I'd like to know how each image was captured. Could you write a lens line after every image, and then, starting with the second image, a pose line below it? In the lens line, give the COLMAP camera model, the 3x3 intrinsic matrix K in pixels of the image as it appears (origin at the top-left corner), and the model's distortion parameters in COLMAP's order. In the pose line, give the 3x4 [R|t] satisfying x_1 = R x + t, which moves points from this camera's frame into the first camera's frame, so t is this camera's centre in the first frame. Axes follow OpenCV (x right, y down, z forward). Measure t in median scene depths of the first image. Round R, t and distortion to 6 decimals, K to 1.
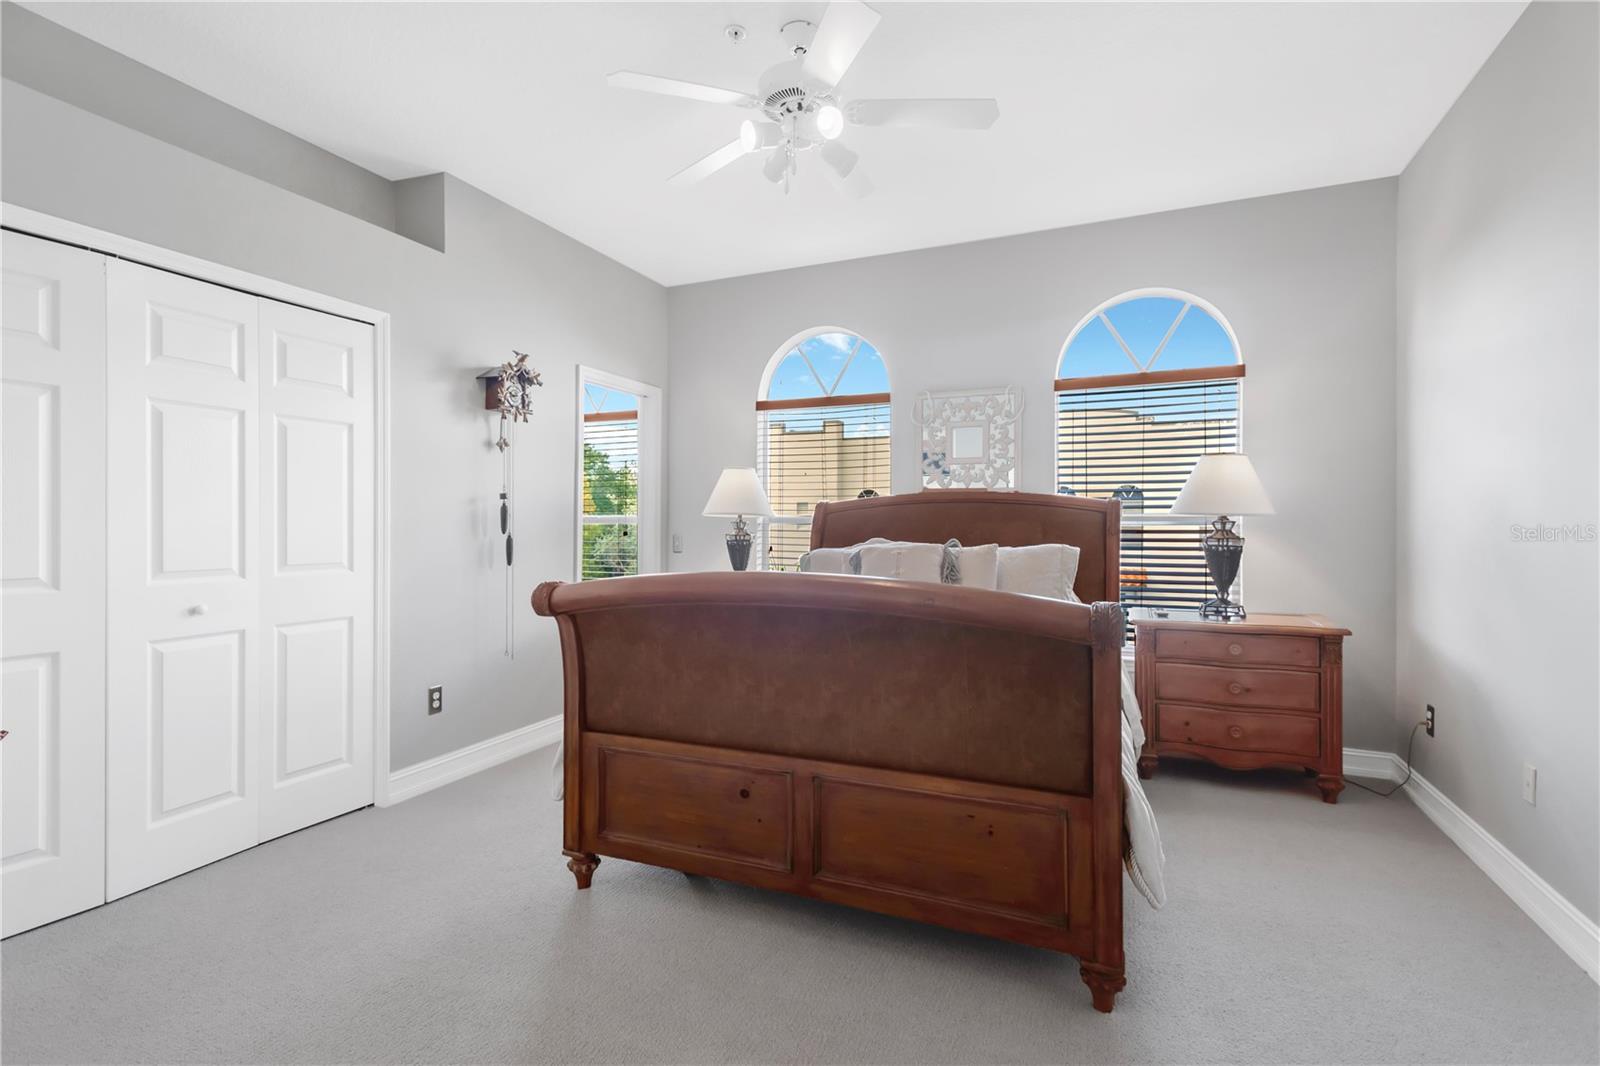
lens RADIAL K [[754.4, 0, 800.9], [0, 754.4, 524.5], [0, 0, 1]] dist [0.031689, -0.000140]
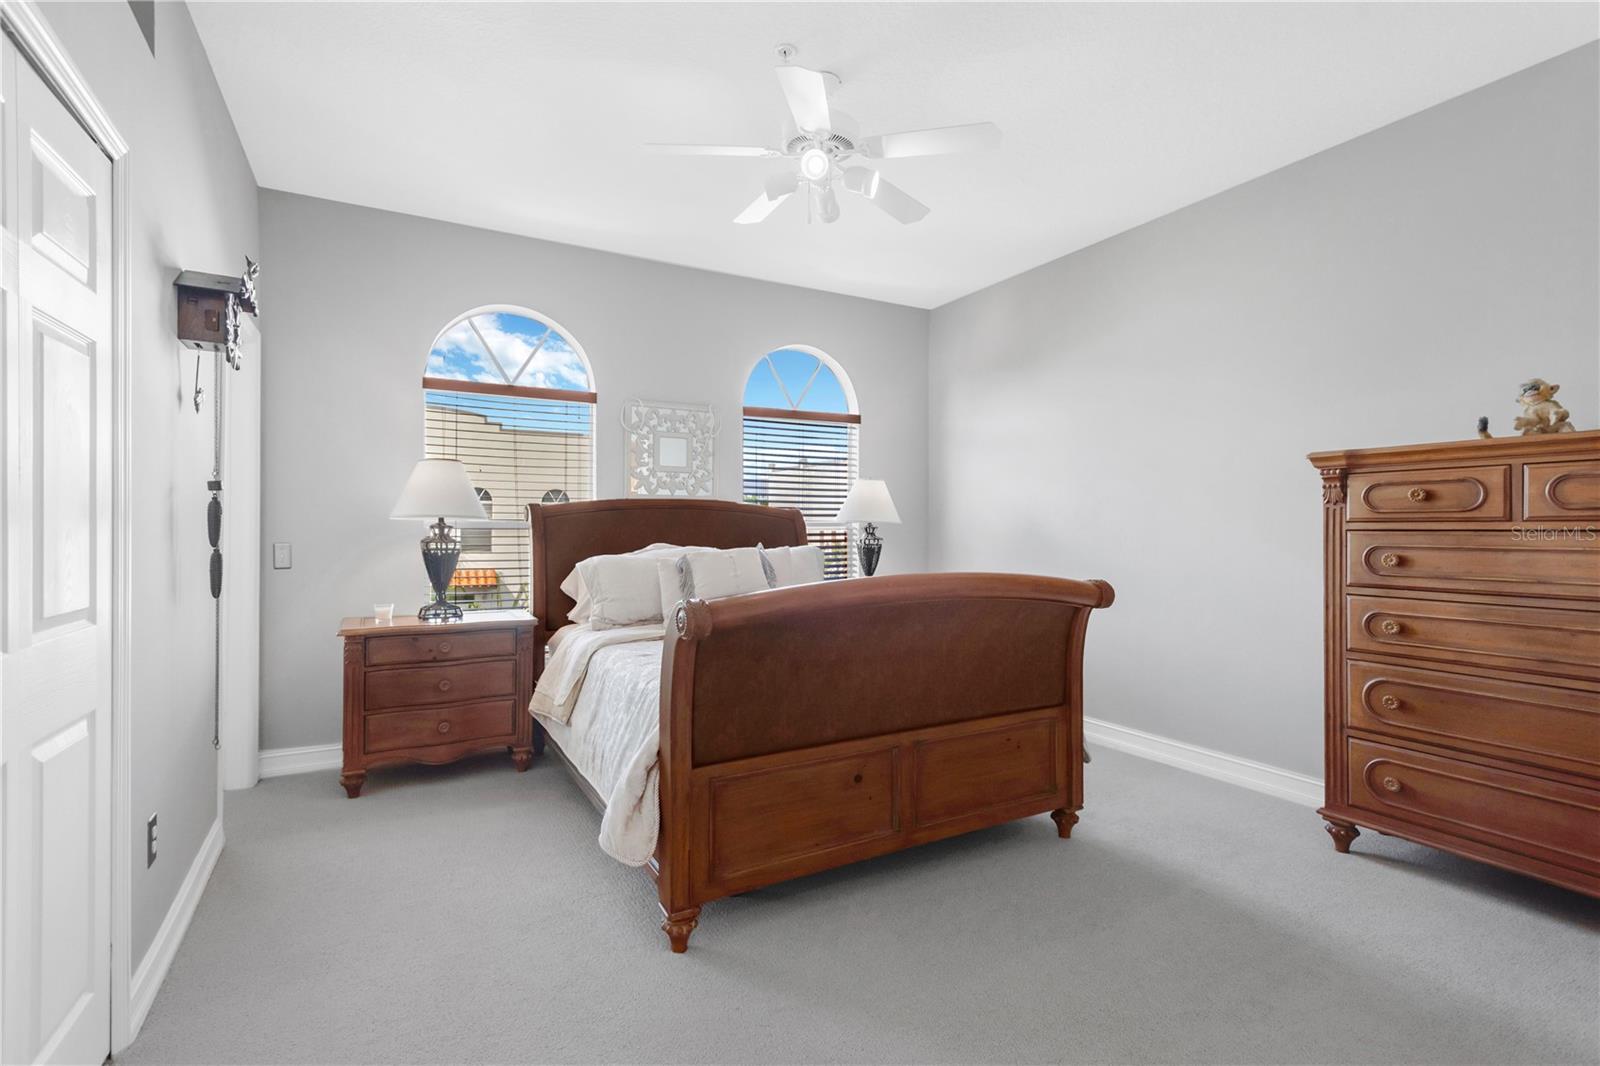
lens RADIAL K [[744.8, 0, 800.2], [0, 744.8, 536.3], [0, 0, 1]] dist [0.008570, -0.000588]
pose [[0.606319, -0.010344, 0.795154, -0.550756], [0.001876, 0.999931, 0.011577, -0.002181], [-0.795219, -0.005527, 0.606297, 0.240137]]
